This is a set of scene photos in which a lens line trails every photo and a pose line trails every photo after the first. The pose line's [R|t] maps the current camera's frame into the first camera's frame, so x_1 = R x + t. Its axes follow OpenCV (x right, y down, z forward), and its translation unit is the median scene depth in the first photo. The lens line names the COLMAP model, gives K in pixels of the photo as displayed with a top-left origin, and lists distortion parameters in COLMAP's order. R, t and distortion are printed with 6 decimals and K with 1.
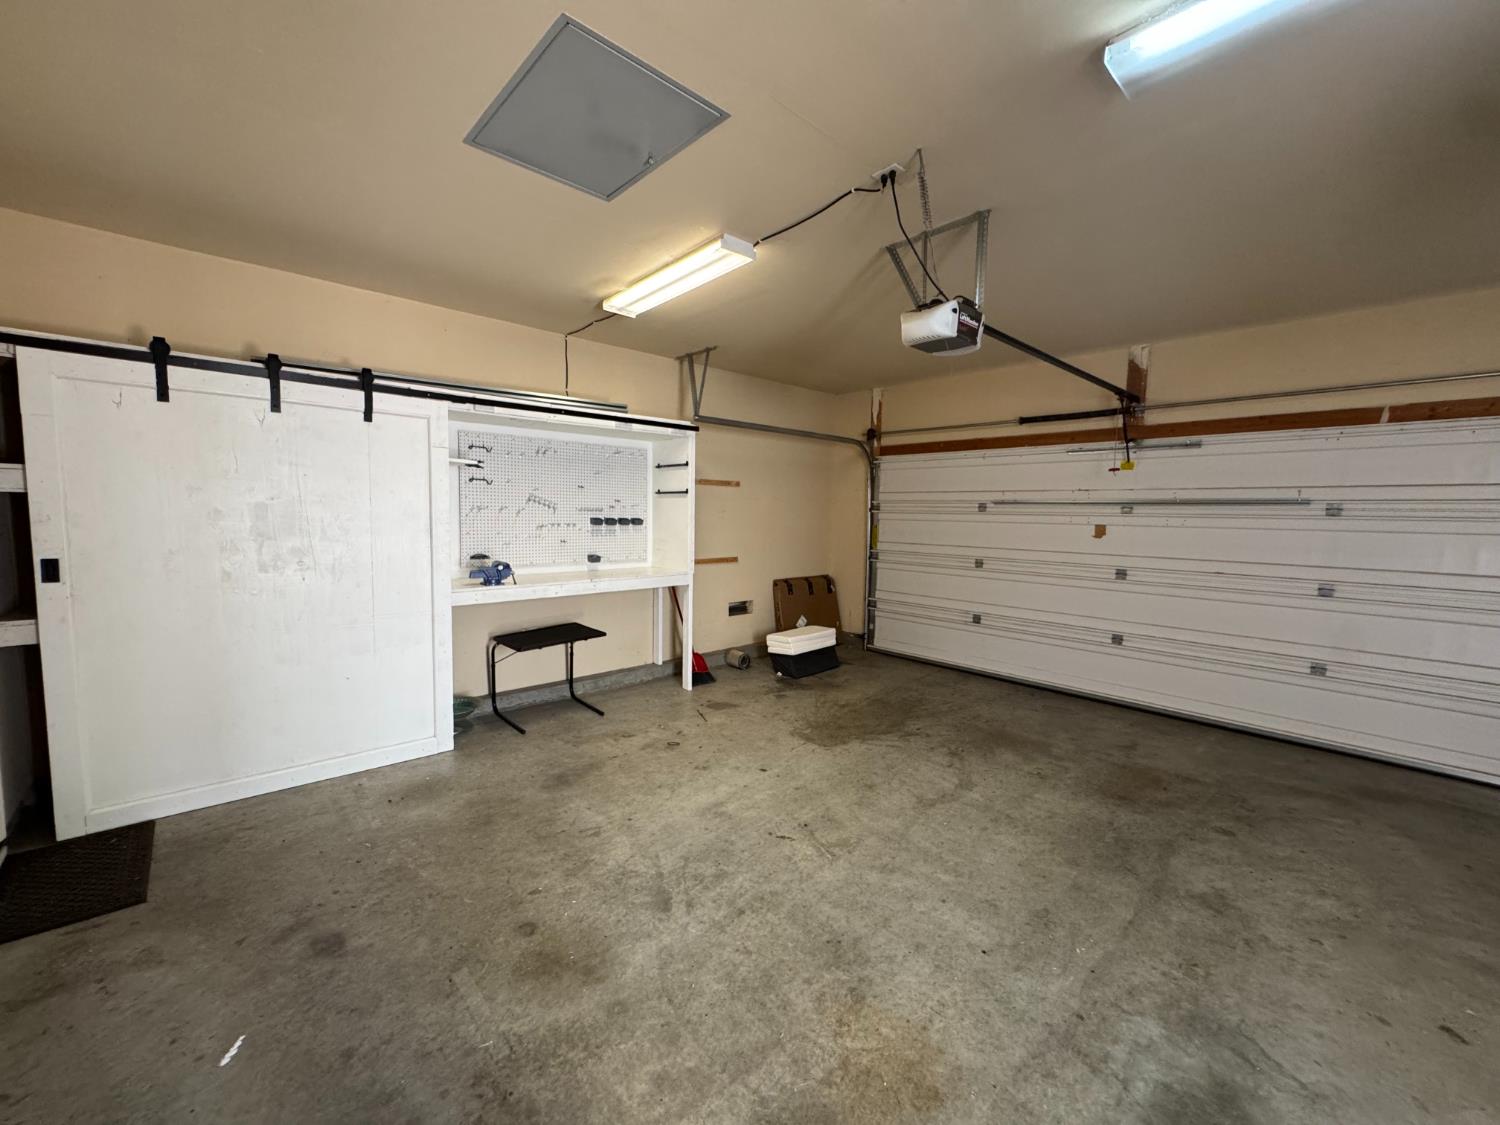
lens RADIAL K [[602.9, 0, 751.2], [0, 602.9, 562.6], [0, 0, 1]] dist [-0.003839, 0.000531]
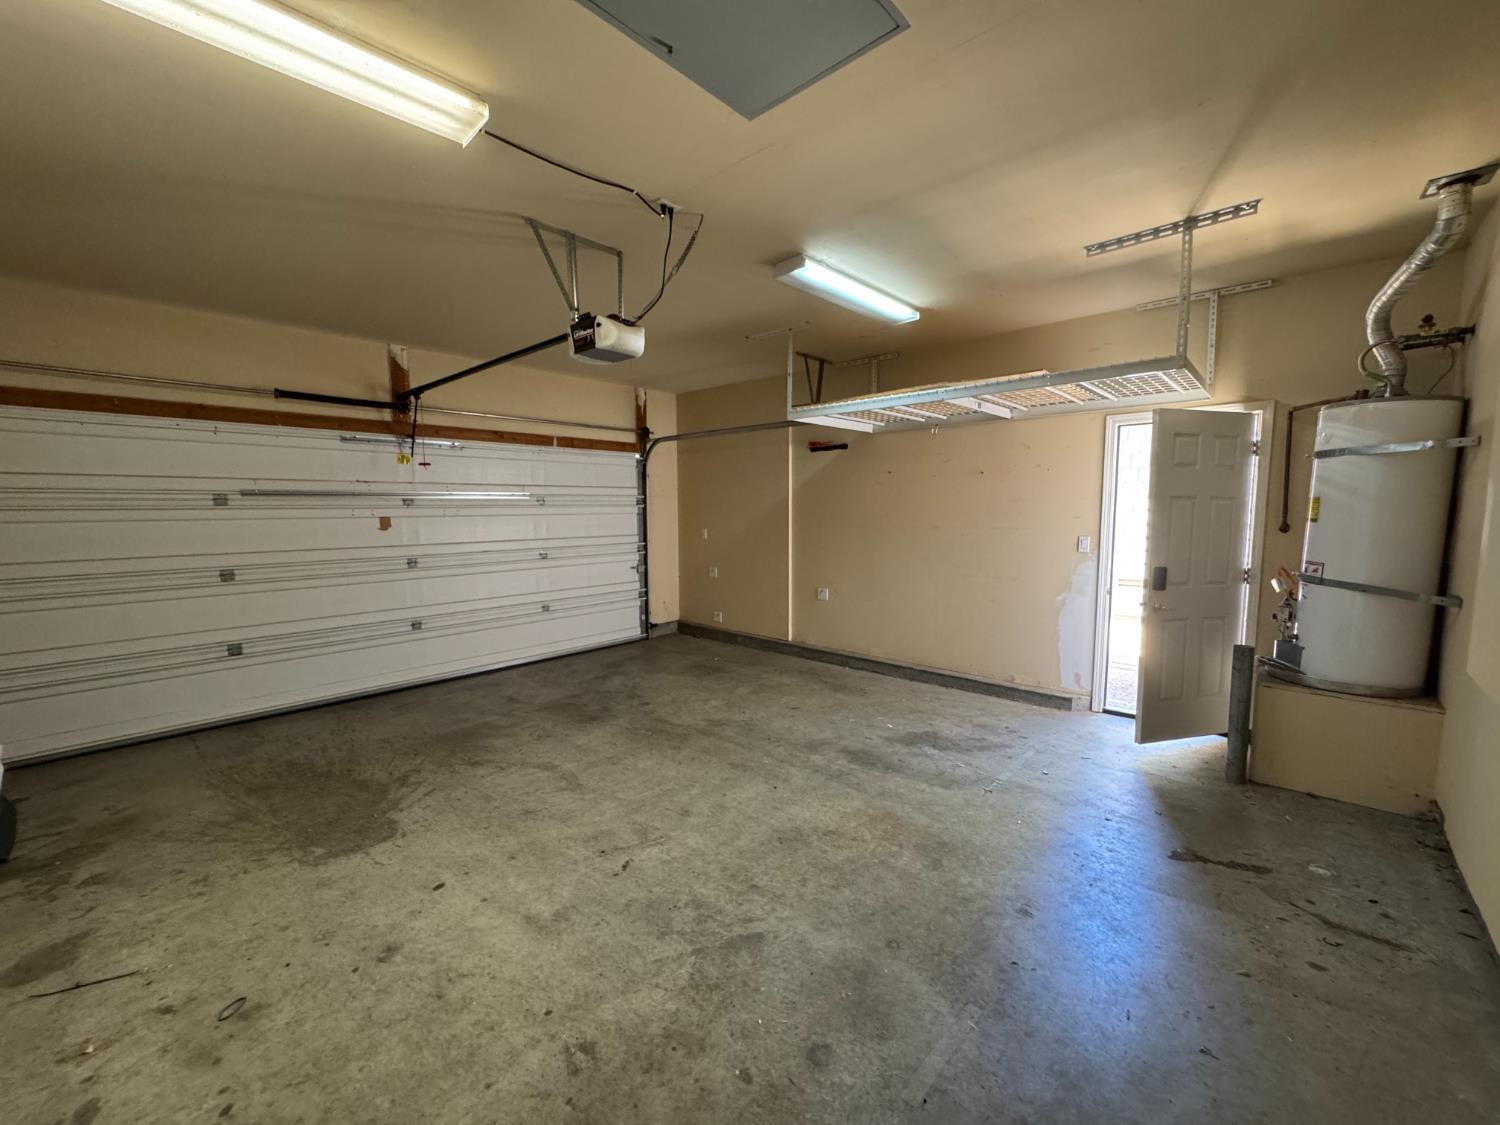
lens RADIAL K [[602.9, 0, 751.3], [0, 602.9, 562.8], [0, 0, 1]] dist [-0.003839, 0.000531]
pose [[-0.079464, -0.109011, 0.990859, -0.648796], [0.087228, 0.989429, 0.115850, -0.070008], [-0.993014, 0.095637, -0.069115, 0.659160]]
